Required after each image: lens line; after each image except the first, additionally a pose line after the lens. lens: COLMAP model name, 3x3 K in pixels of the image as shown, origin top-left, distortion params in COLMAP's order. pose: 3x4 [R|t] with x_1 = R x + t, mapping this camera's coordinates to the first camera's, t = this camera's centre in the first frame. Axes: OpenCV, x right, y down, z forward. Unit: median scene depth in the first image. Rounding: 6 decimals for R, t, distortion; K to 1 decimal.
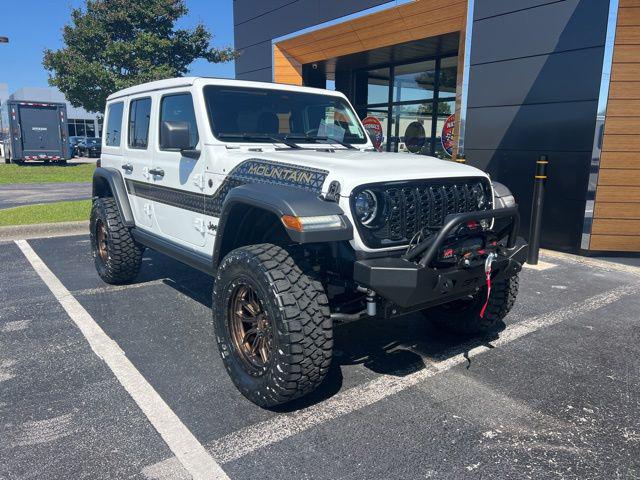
lens RADIAL K [[506.4, 0, 322.7], [0, 506.4, 234.6], [0, 0, 1]] dist [0.055473, -0.024975]
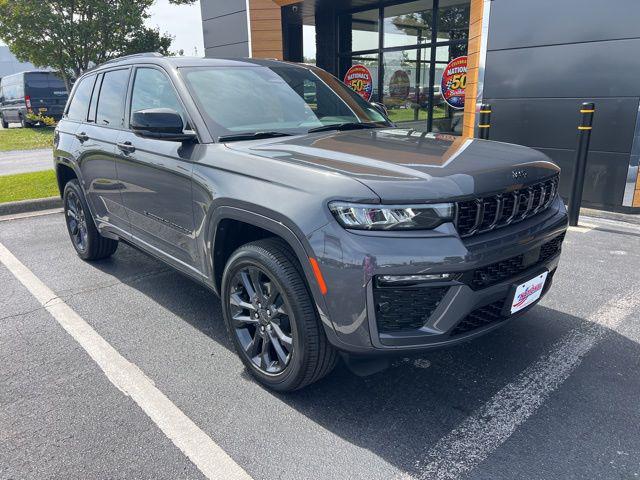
lens RADIAL K [[506.4, 0, 322.1], [0, 506.4, 240.3], [0, 0, 1]] dist [0.055473, -0.024975]
pose [[0.994769, -0.053879, 0.086785, -0.063713], [0.045230, 0.994087, 0.098714, -0.015017], [-0.091591, -0.094272, 0.991324, 0.075323]]
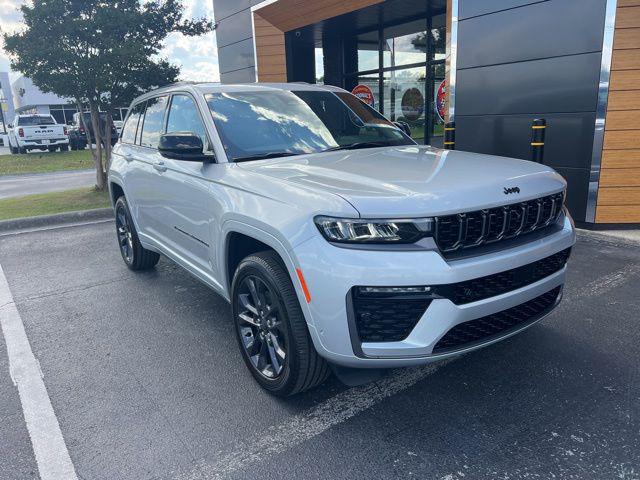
lens RADIAL K [[506.4, 0, 319.3], [0, 506.4, 234.5], [0, 0, 1]] dist [0.055473, -0.024975]
pose [[0.998185, -0.046586, -0.038162, 0.040197], [0.048538, 0.997471, 0.051926, -0.010698], [0.035646, -0.053684, 0.997922, 0.049345]]
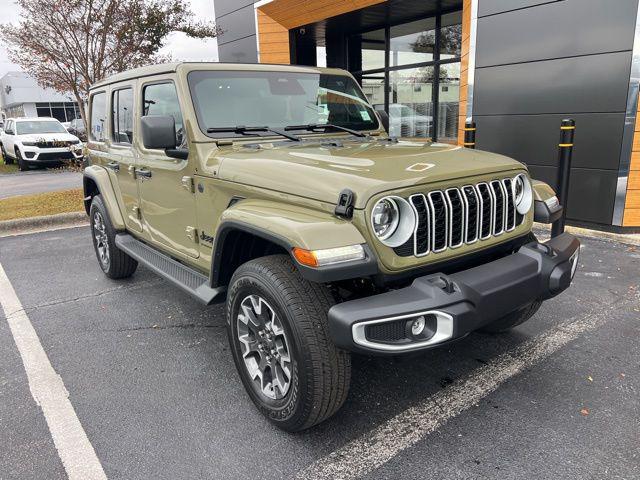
lens RADIAL K [[506.4, 0, 318.3], [0, 506.4, 237.6], [0, 0, 1]] dist [0.055473, -0.024975]
pose [[0.999037, -0.042613, -0.010496, 0.007188], [0.043135, 0.997506, 0.055862, -0.012713], [0.008089, -0.056261, 0.998383, 0.069825]]
